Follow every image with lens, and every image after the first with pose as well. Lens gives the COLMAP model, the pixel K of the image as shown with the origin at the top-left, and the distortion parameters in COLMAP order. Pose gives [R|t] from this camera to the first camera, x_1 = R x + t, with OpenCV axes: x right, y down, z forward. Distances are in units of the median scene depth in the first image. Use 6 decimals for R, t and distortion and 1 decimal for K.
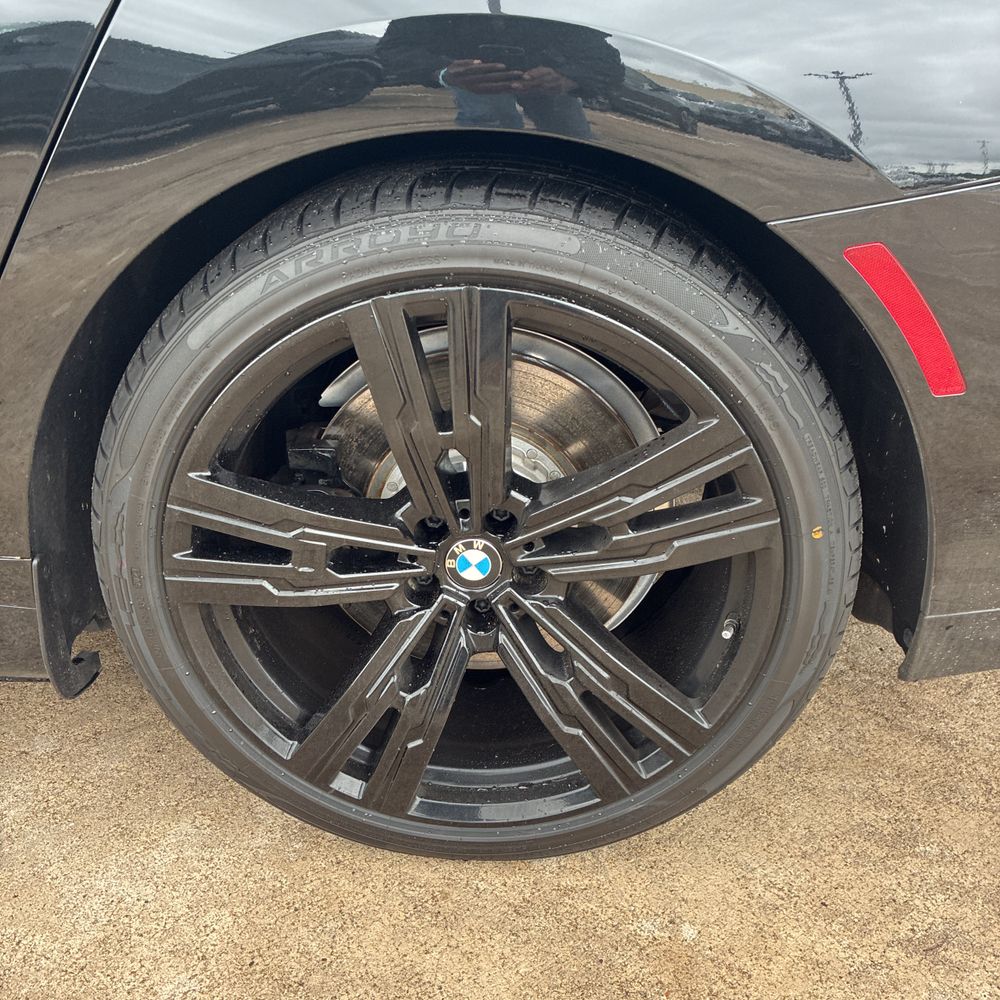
lens RADIAL K [[1011.1, 0, 498.5], [0, 1011.1, 498.0], [0, 0, 1]] dist [0.020948, 0.000000]
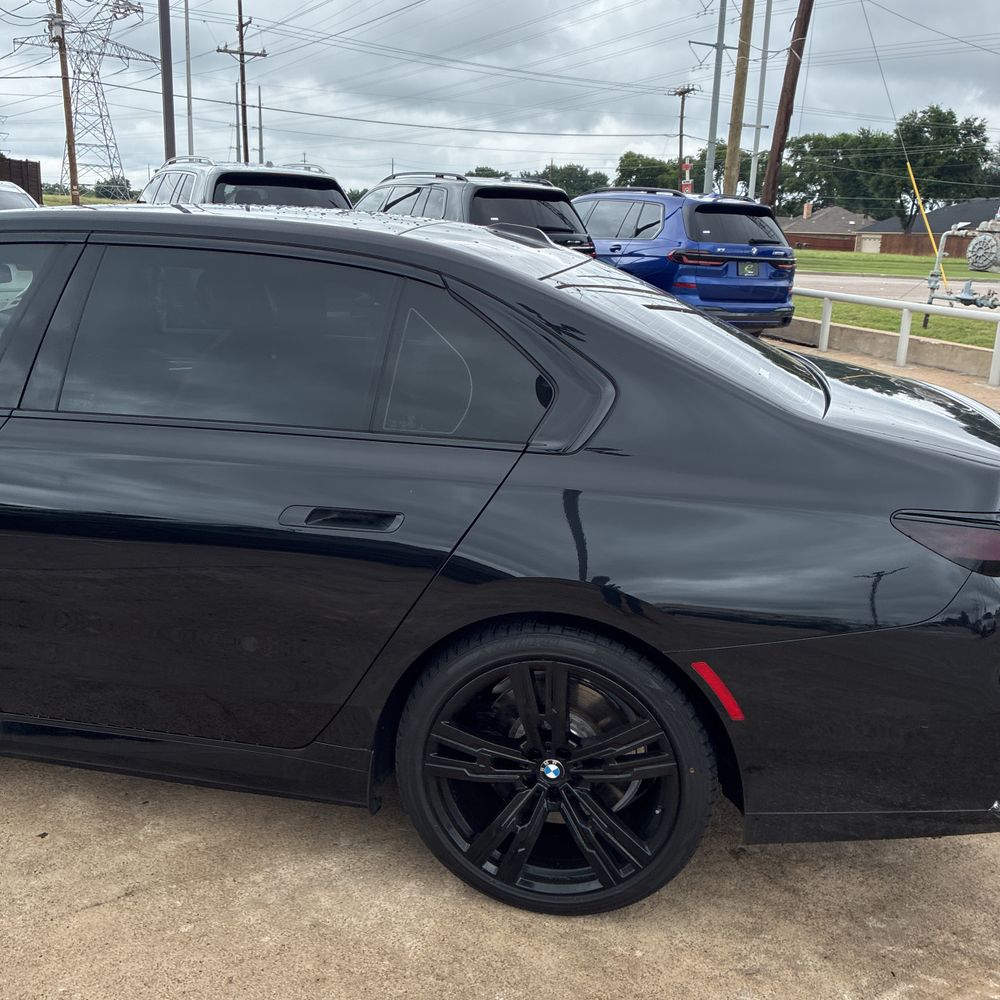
lens RADIAL K [[1011.1, 0, 477.8], [0, 1011.1, 504.9], [0, 0, 1]] dist [0.020948, 0.000000]
pose [[0.985273, 0.054272, -0.162148, 0.149051], [-0.085517, 0.977577, -0.192434, -0.067631], [0.148069, 0.203466, 0.967821, -1.374395]]
